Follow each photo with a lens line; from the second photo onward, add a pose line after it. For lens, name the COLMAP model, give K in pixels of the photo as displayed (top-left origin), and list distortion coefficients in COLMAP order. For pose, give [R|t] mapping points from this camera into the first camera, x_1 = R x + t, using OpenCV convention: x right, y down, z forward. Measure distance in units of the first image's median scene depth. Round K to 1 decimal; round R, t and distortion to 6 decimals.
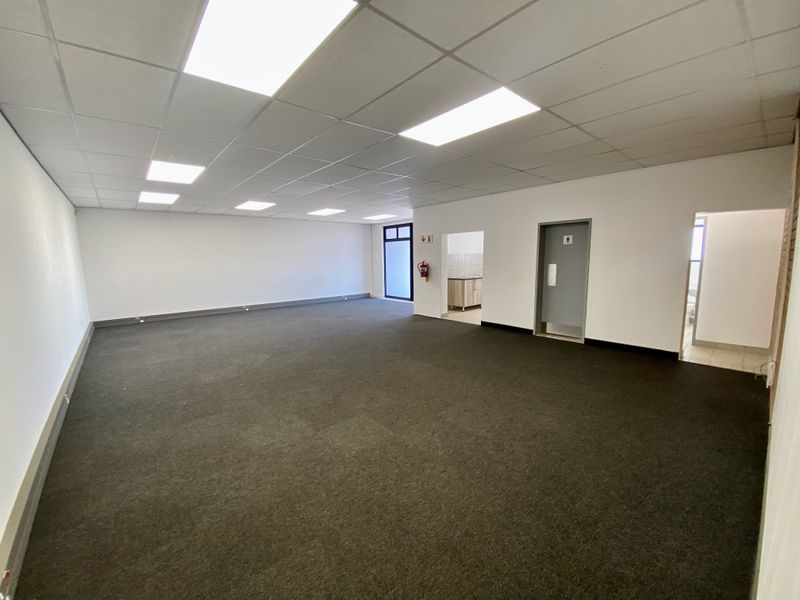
lens RADIAL K [[321.2, 0, 400.0], [0, 321.2, 300.0], [0, 0, 1]] dist [0.021365, -0.021159]
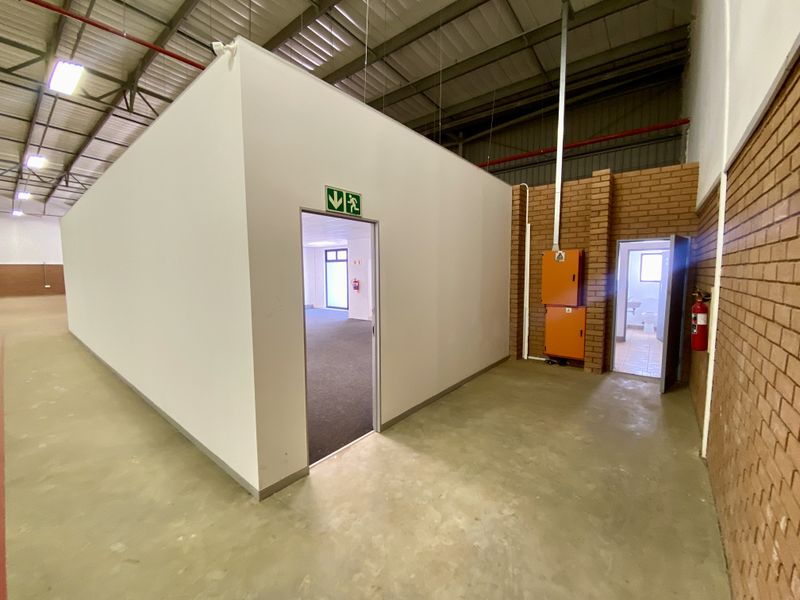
lens RADIAL K [[321.2, 0, 400.0], [0, 321.2, 300.0], [0, 0, 1]] dist [0.021365, -0.021159]
pose [[0.984400, -0.001695, 0.175935, 0.015897], [0.011173, 0.998538, -0.052895, 0.035088], [-0.175588, 0.054036, 0.982980, -0.283232]]
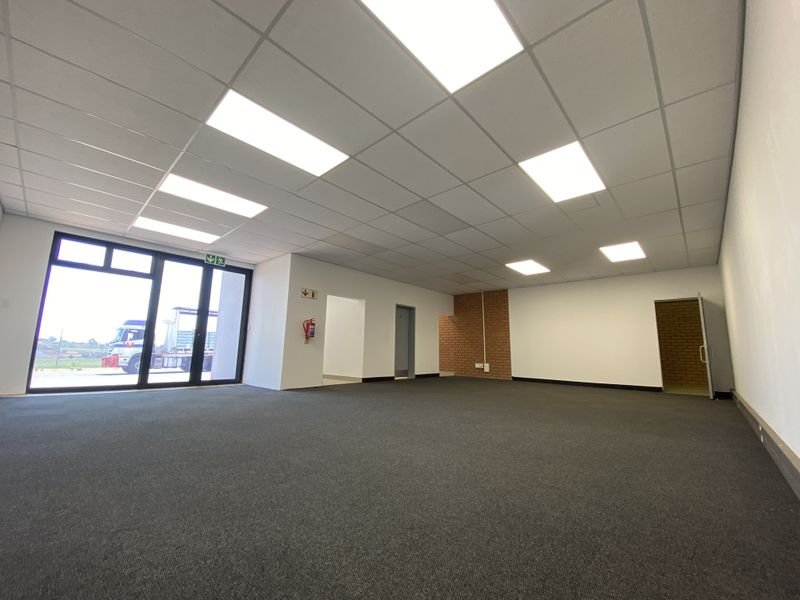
lens RADIAL K [[321.2, 0, 400.0], [0, 321.2, 300.0], [0, 0, 1]] dist [0.021365, -0.021159]
pose [[-0.104824, 0.173332, 0.979269, -0.612058], [0.119252, 0.979780, -0.160657, -0.004081], [-0.987315, 0.099939, -0.123374, 0.677296]]
